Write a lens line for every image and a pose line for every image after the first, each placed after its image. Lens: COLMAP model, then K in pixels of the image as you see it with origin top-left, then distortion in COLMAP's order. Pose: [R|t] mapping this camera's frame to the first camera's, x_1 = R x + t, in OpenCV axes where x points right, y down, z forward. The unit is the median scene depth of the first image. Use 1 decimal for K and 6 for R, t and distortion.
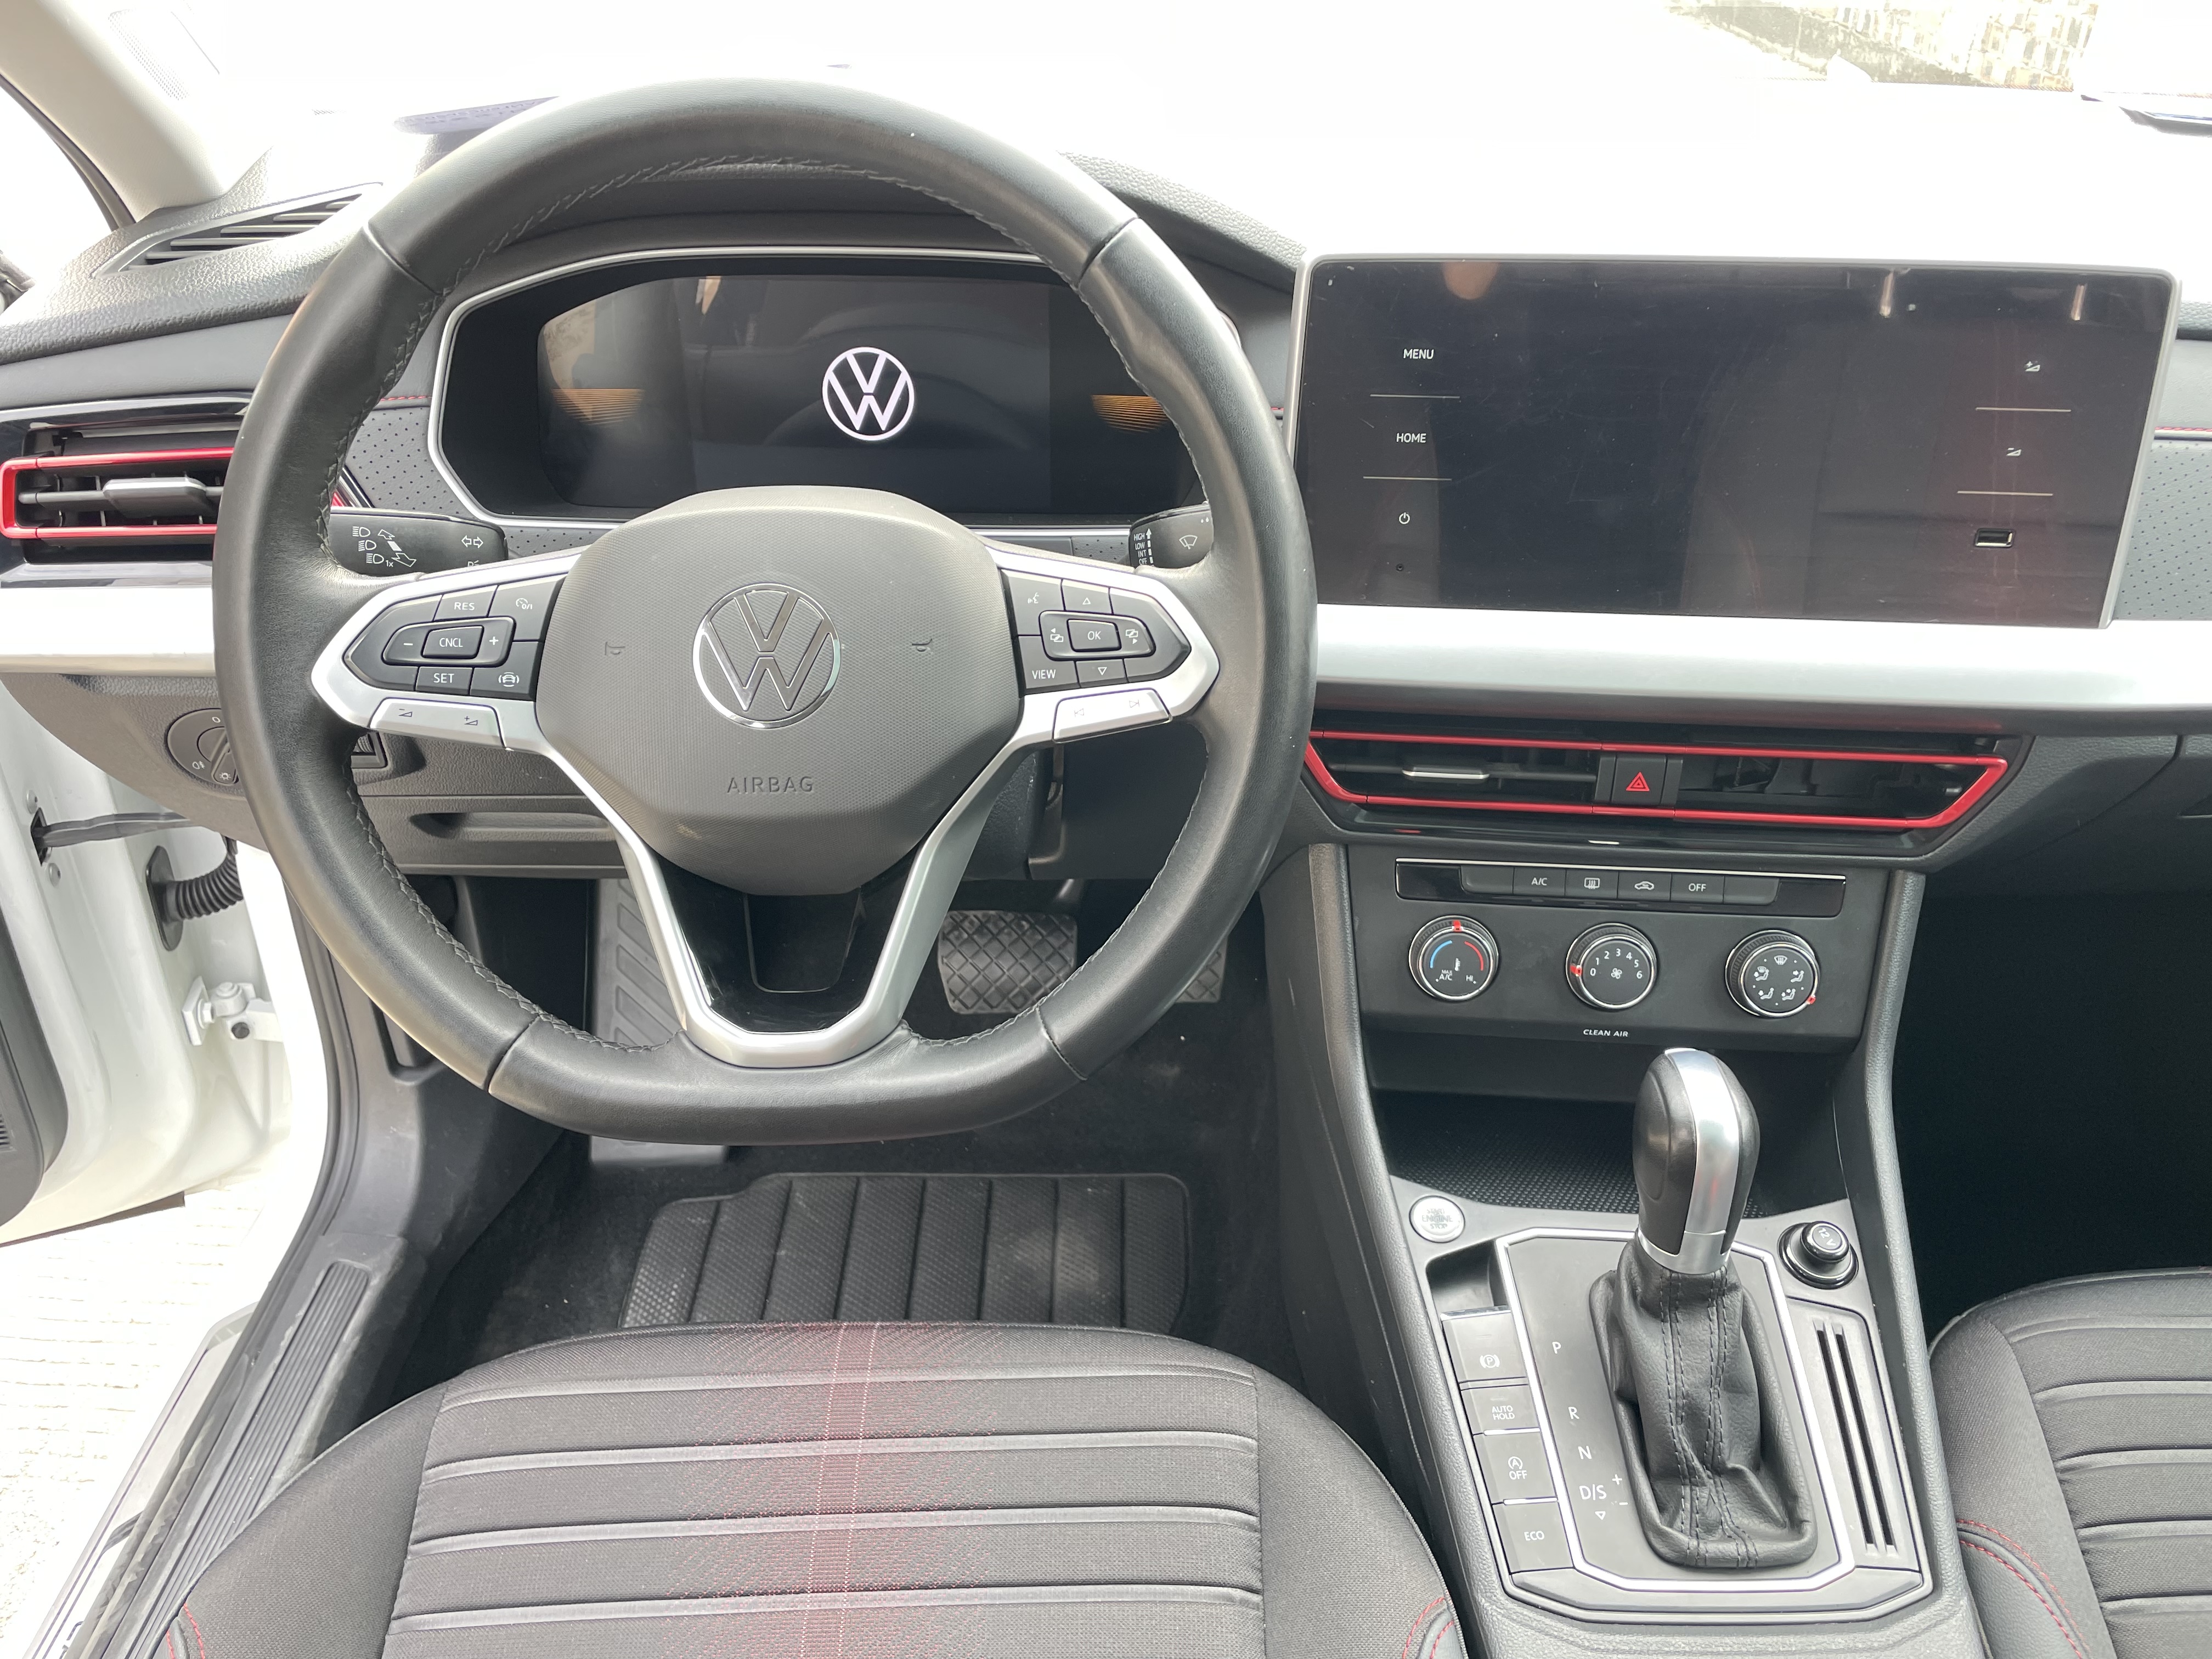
lens RADIAL K [[1672.9, 0, 1120.6], [0, 1672.9, 835.5], [0, 0, 1]] dist [0.070755, -0.087465]
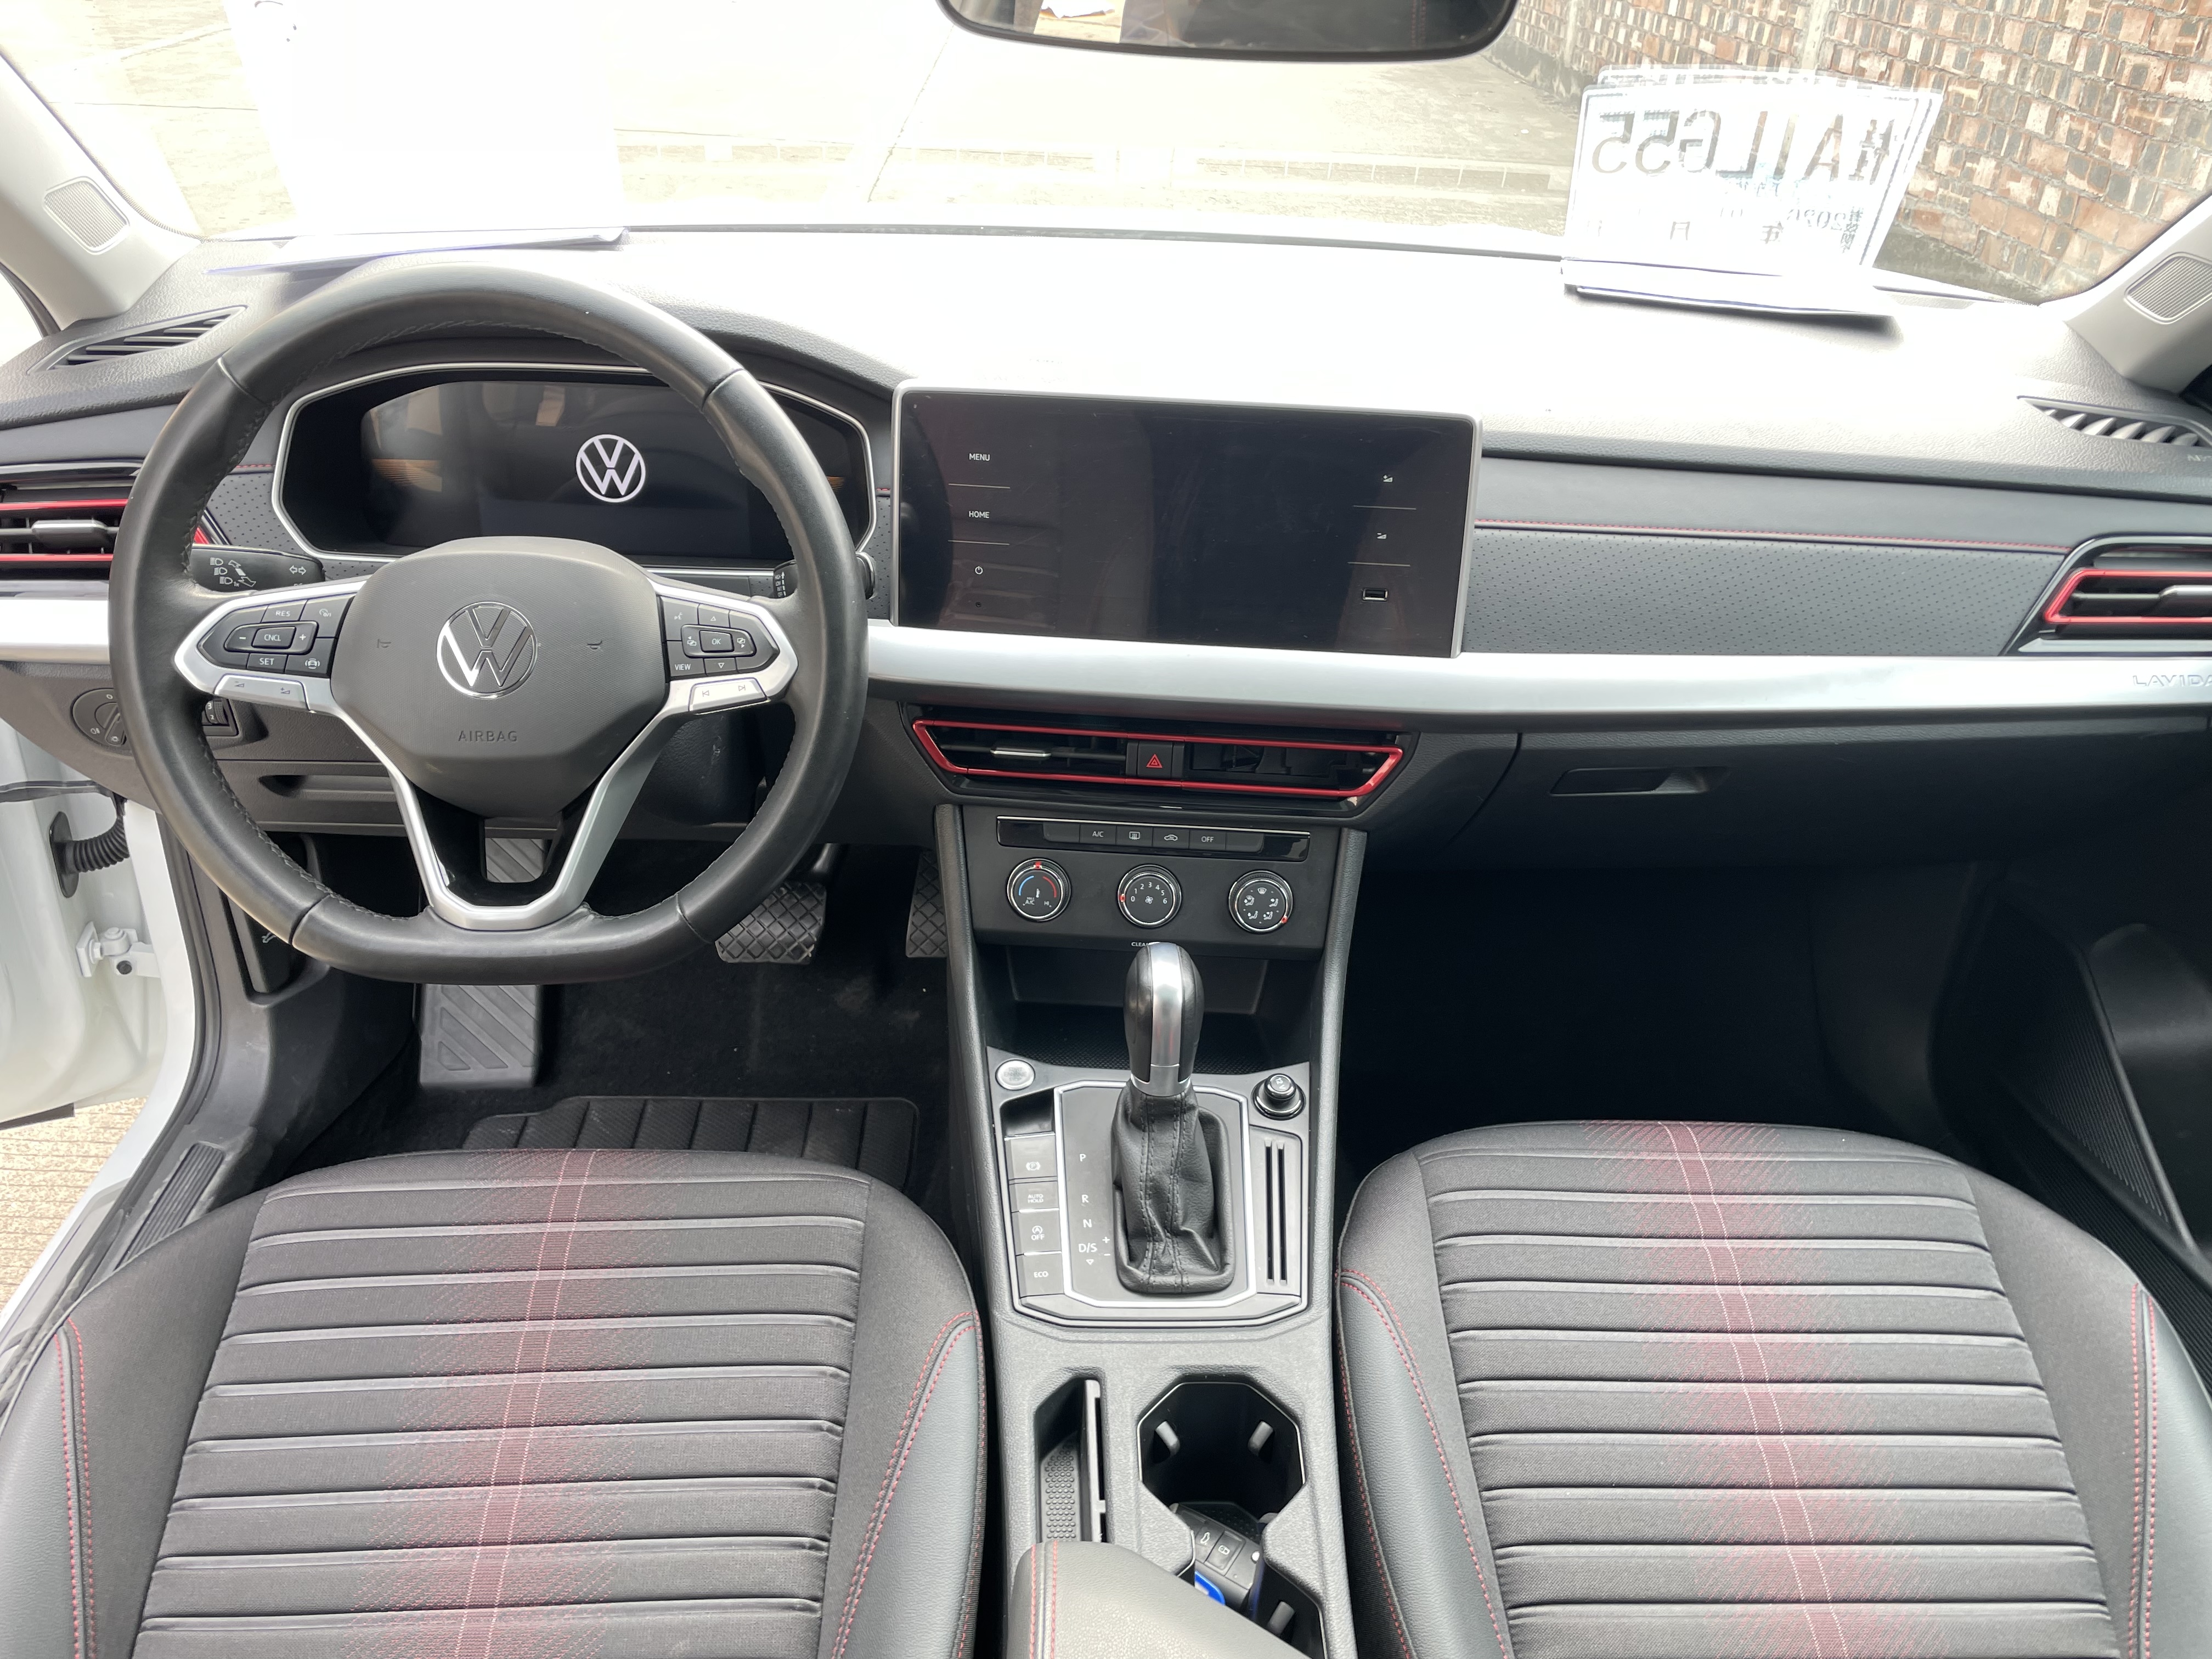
lens RADIAL K [[1672.9, 0, 1126.1], [0, 1672.9, 838.6], [0, 0, 1]] dist [0.070755, -0.087465]
pose [[0.998741, 0.014393, 0.048053, 0.227393], [-0.013204, 0.999601, -0.024966, 0.072091], [-0.048393, 0.024300, 0.998533, -0.414287]]
